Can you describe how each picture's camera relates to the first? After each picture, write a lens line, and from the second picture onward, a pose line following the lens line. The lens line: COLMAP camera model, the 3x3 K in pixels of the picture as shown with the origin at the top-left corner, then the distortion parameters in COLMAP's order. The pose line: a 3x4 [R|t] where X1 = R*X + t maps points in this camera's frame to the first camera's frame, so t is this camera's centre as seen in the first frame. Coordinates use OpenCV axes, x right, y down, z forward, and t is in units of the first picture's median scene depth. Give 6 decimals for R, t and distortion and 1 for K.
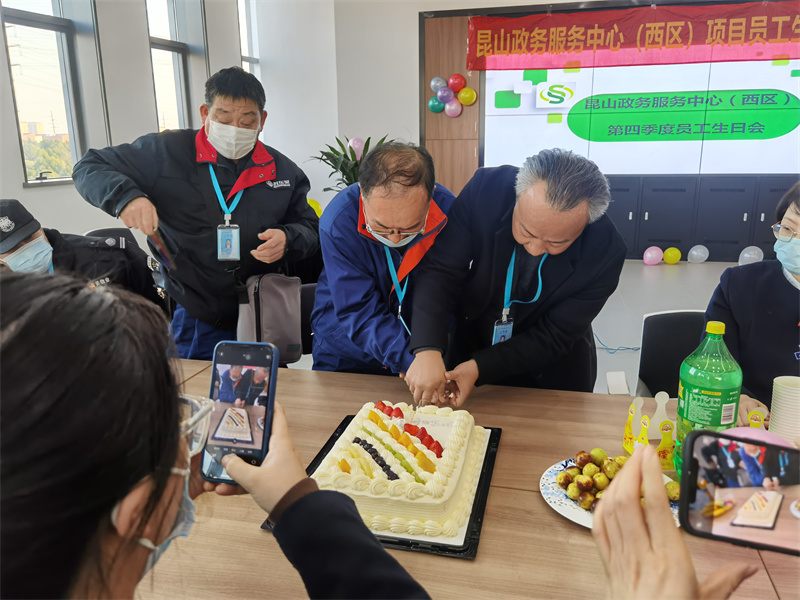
lens RADIAL K [[629.4, 0, 395.8], [0, 629.4, 300.5], [0, 0, 1]] dist [0.025641, -0.040609]
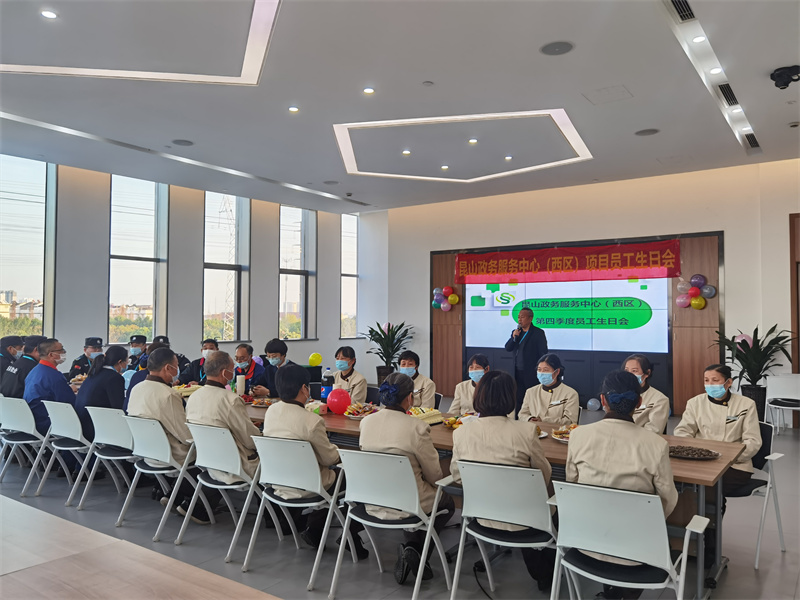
lens RADIAL K [[629.4, 0, 403.2], [0, 629.4, 307.2], [0, 0, 1]] dist [0.025641, -0.040609]
pose [[0.935662, 0.008298, -0.352799, 0.594299], [-0.096887, 0.967348, -0.234202, 0.096005], [0.339336, 0.253316, 0.905915, -0.541322]]
